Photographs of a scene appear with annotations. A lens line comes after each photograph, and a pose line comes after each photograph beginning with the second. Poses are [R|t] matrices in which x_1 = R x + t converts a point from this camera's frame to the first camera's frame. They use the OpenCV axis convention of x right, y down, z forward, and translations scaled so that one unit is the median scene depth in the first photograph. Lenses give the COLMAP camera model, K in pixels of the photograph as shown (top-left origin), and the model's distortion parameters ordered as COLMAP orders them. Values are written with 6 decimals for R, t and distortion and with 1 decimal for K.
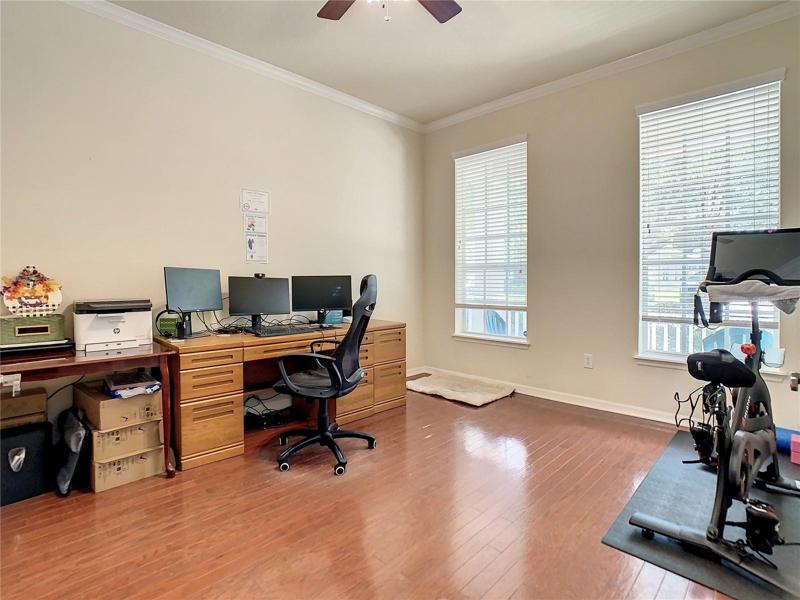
lens RADIAL K [[409.3, 0, 398.6], [0, 409.3, 281.7], [0, 0, 1]] dist [-0.030771, 0.002242]
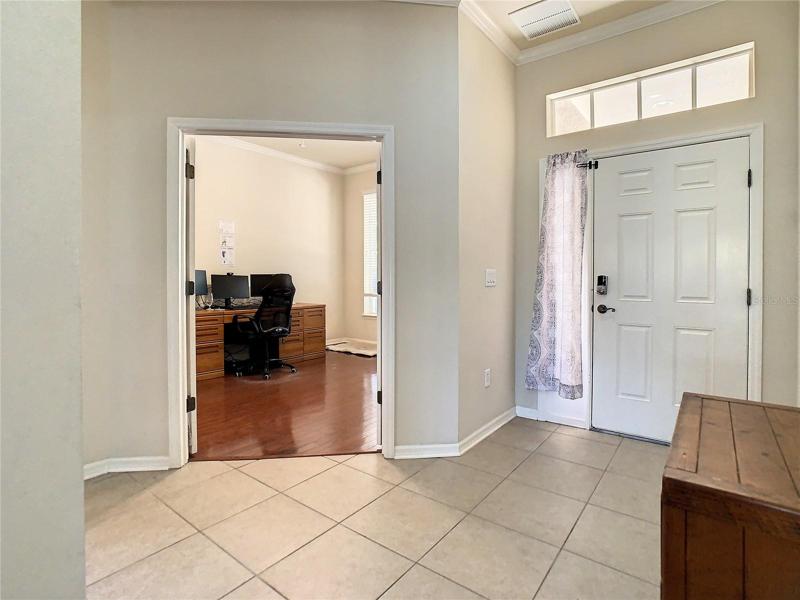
lens RADIAL K [[409.3, 0, 398.6], [0, 409.3, 281.7], [0, 0, 1]] dist [-0.030771, 0.002242]
pose [[0.993274, 0.000836, 0.115785, 0.122241], [-0.001735, 0.999969, 0.007659, 0.001690], [-0.115775, -0.007809, 0.993245, -0.619298]]
